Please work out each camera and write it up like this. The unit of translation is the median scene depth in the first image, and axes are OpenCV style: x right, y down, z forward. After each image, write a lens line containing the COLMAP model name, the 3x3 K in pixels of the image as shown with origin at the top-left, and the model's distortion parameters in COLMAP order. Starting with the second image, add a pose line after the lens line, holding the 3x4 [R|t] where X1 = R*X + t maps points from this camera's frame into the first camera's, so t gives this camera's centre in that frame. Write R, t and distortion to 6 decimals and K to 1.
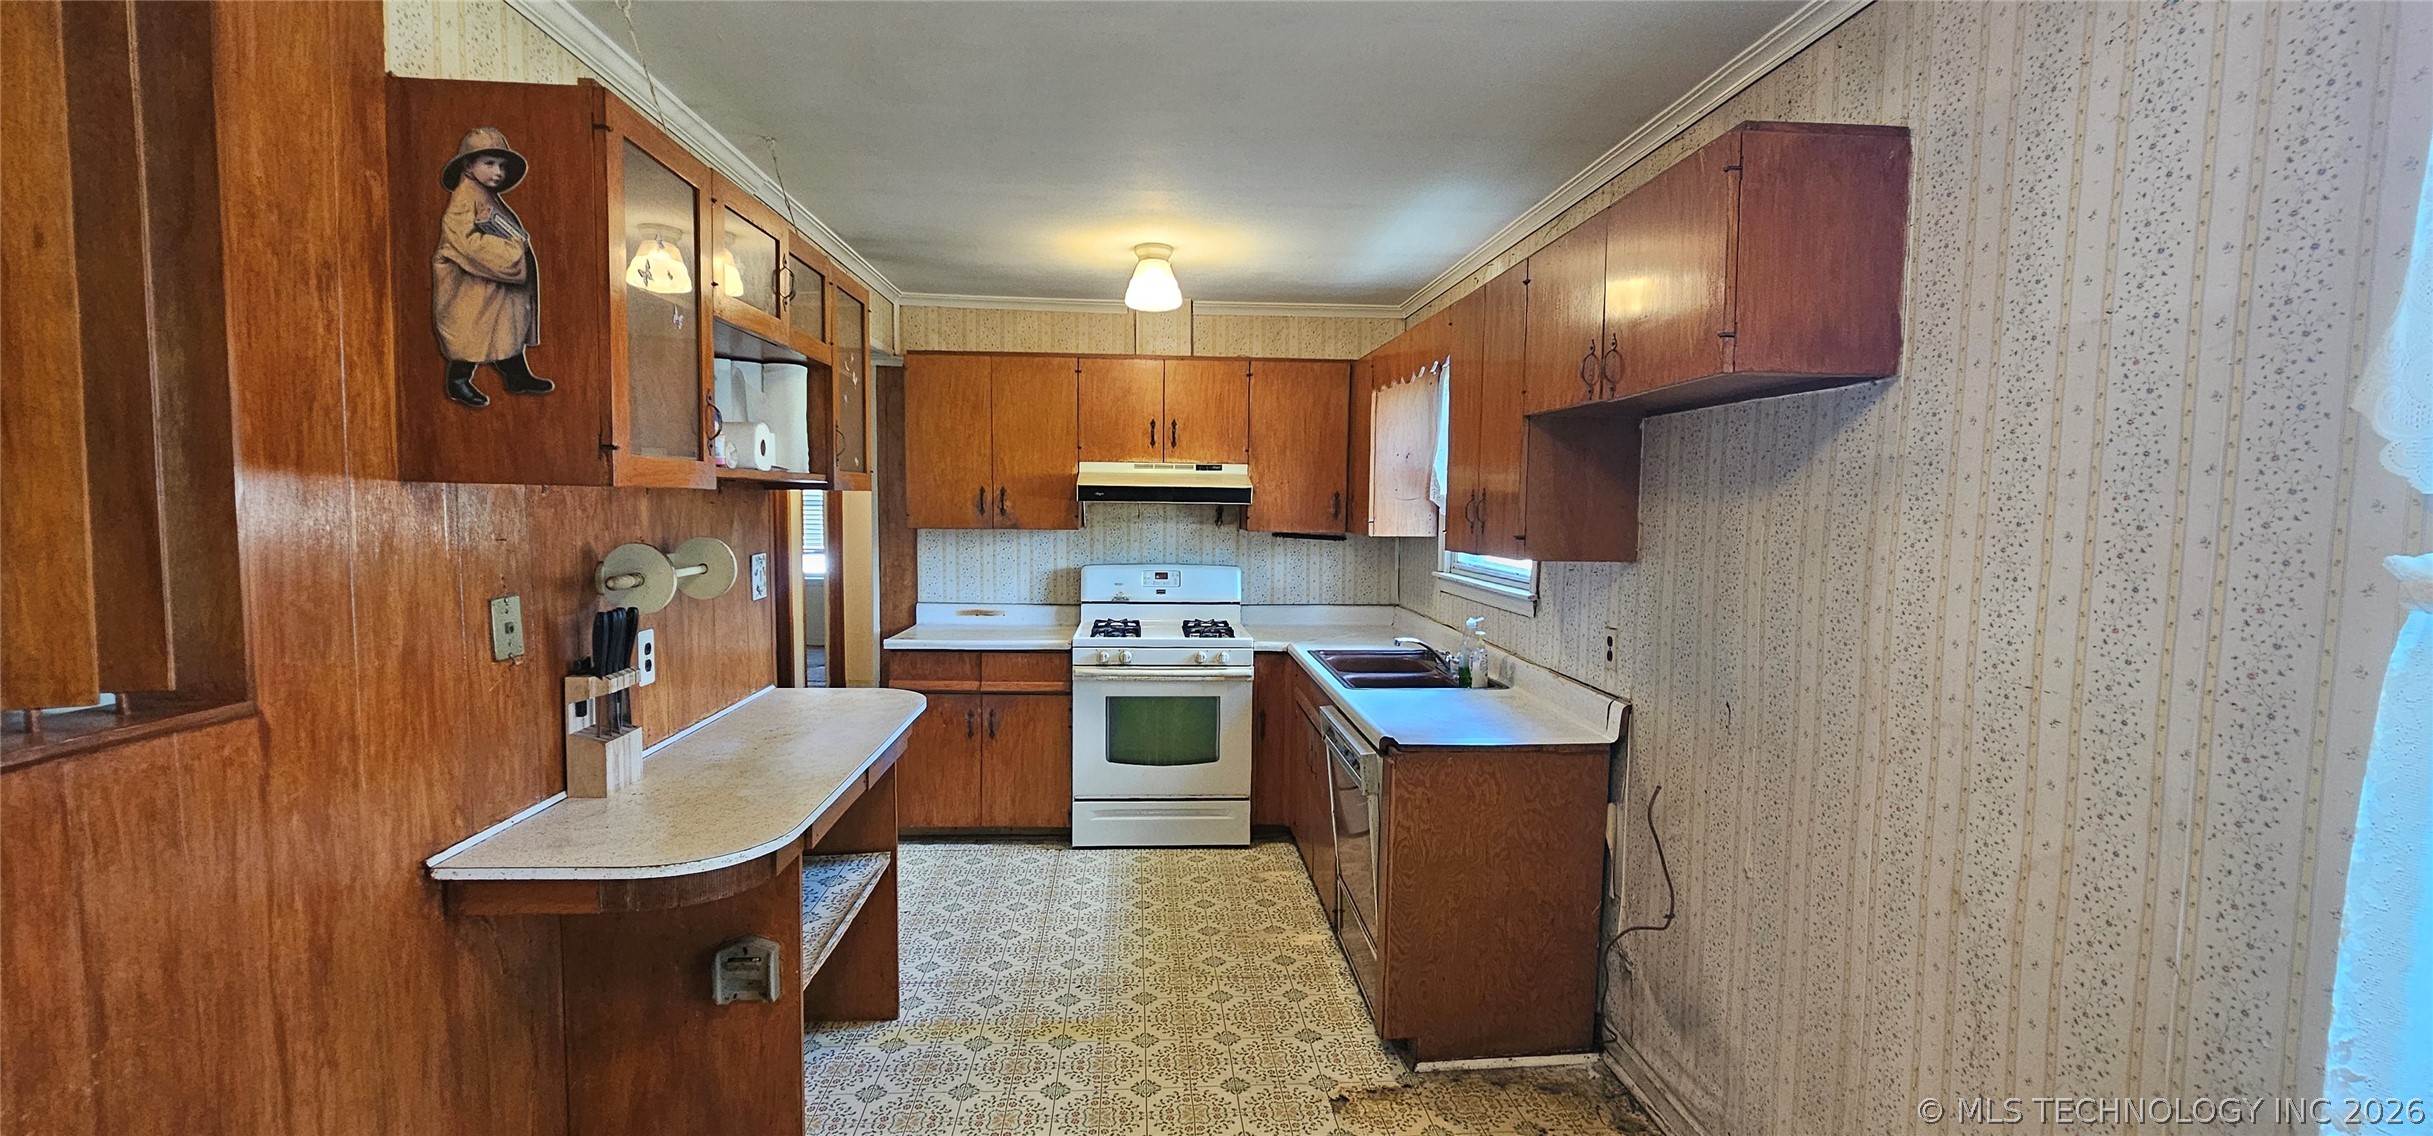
lens RADIAL K [[994.2, 0, 1209.0], [0, 994.2, 575.9], [0, 0, 1]] dist [0.002603, -0.005499]
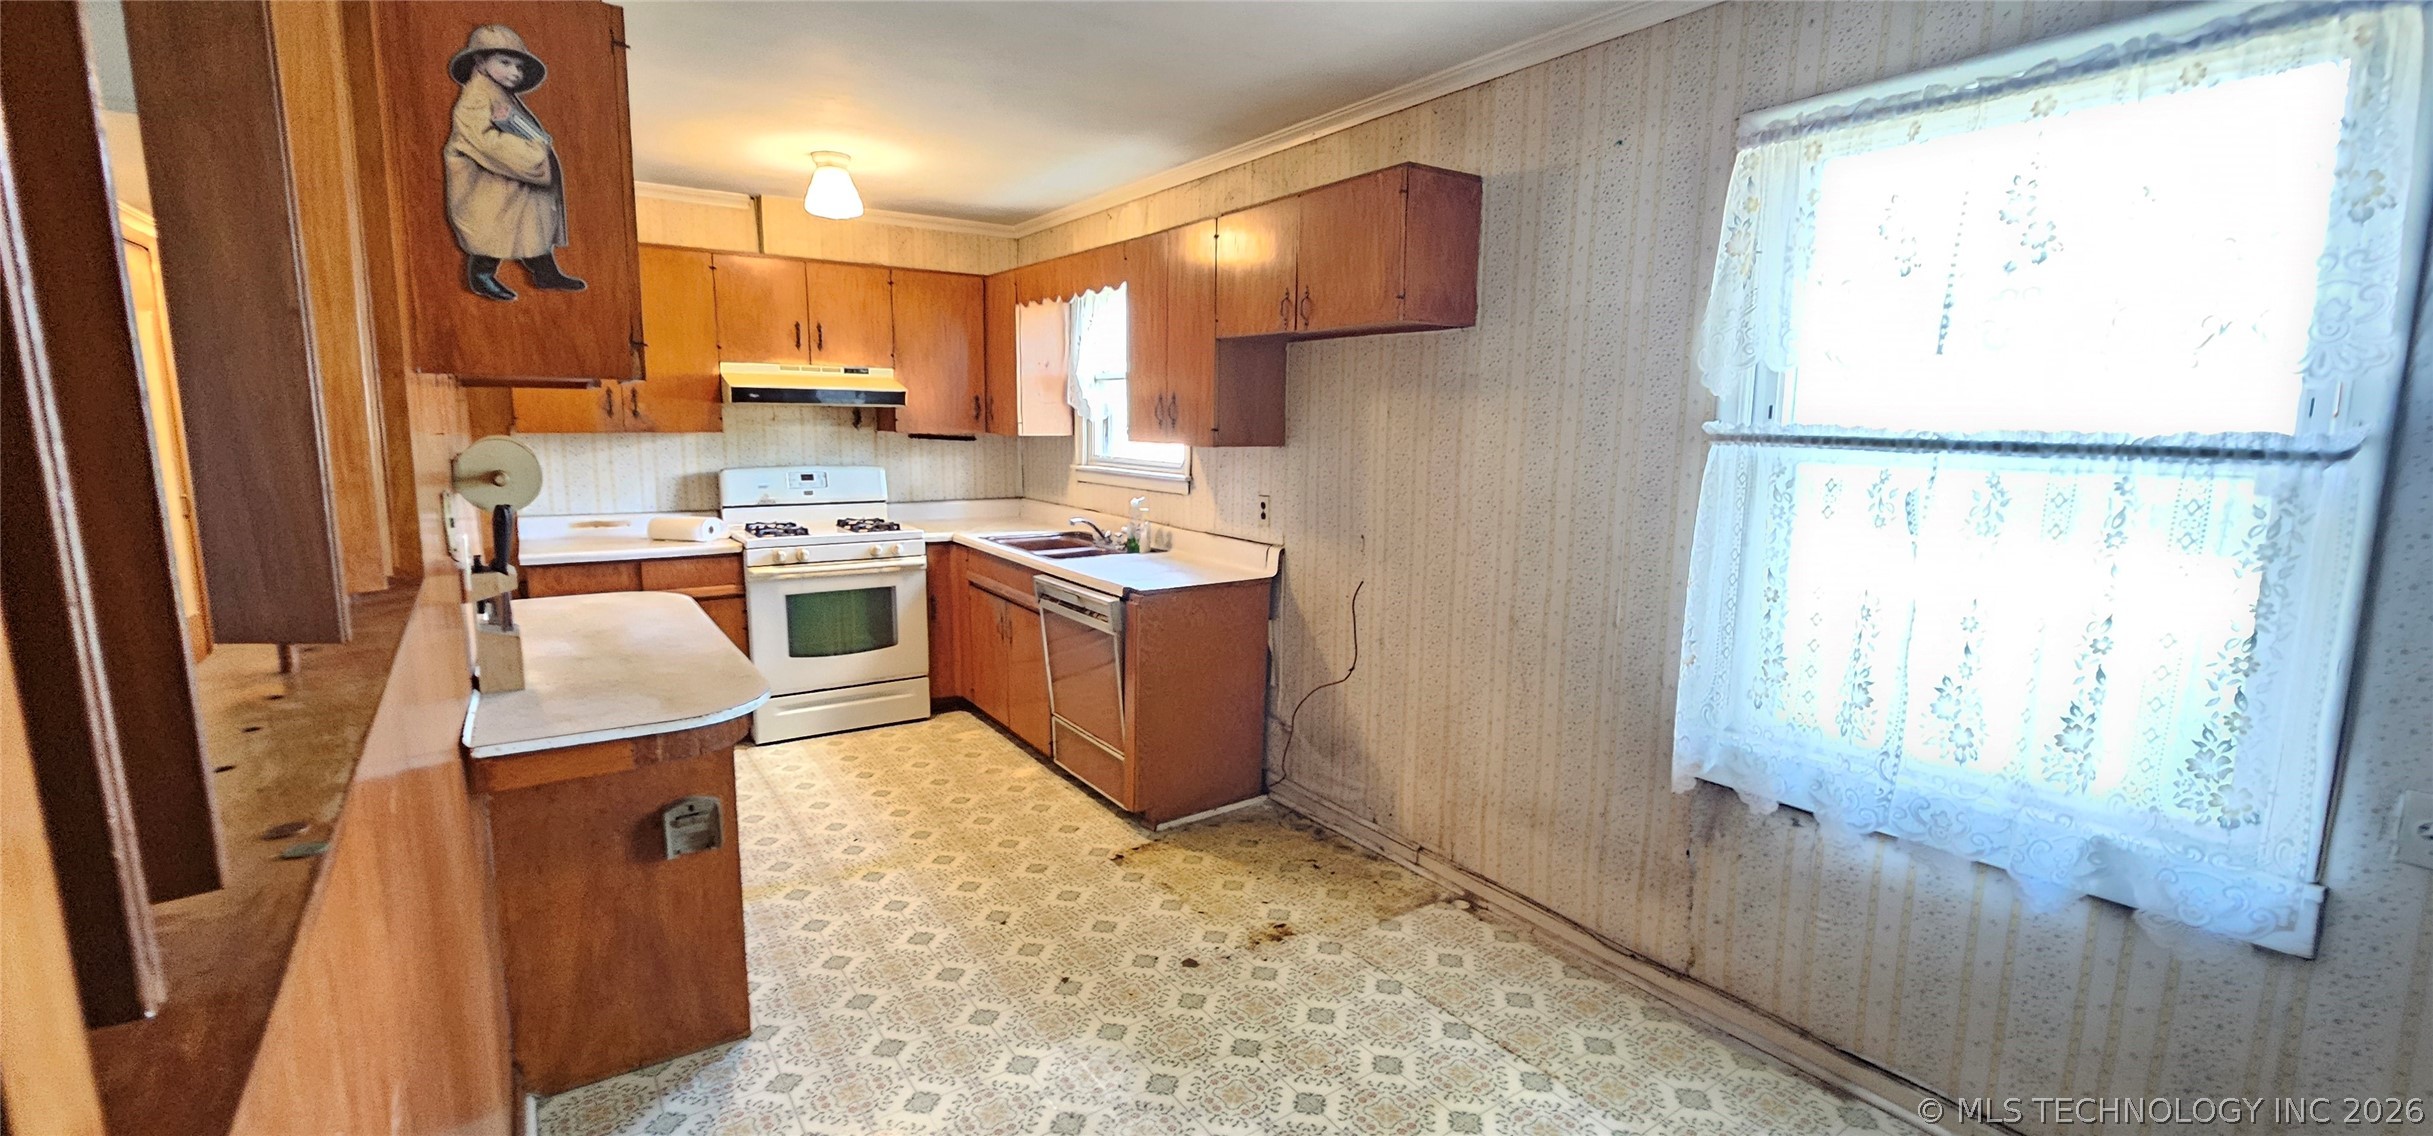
lens RADIAL K [[994.2, 0, 1209.0], [0, 994.2, 575.9], [0, 0, 1]] dist [0.002603, -0.005499]
pose [[0.863677, -0.082177, 0.497302, -0.423506], [0.036645, 0.994247, 0.100653, 0.025189], [-0.502712, -0.068708, 0.861719, -0.193010]]
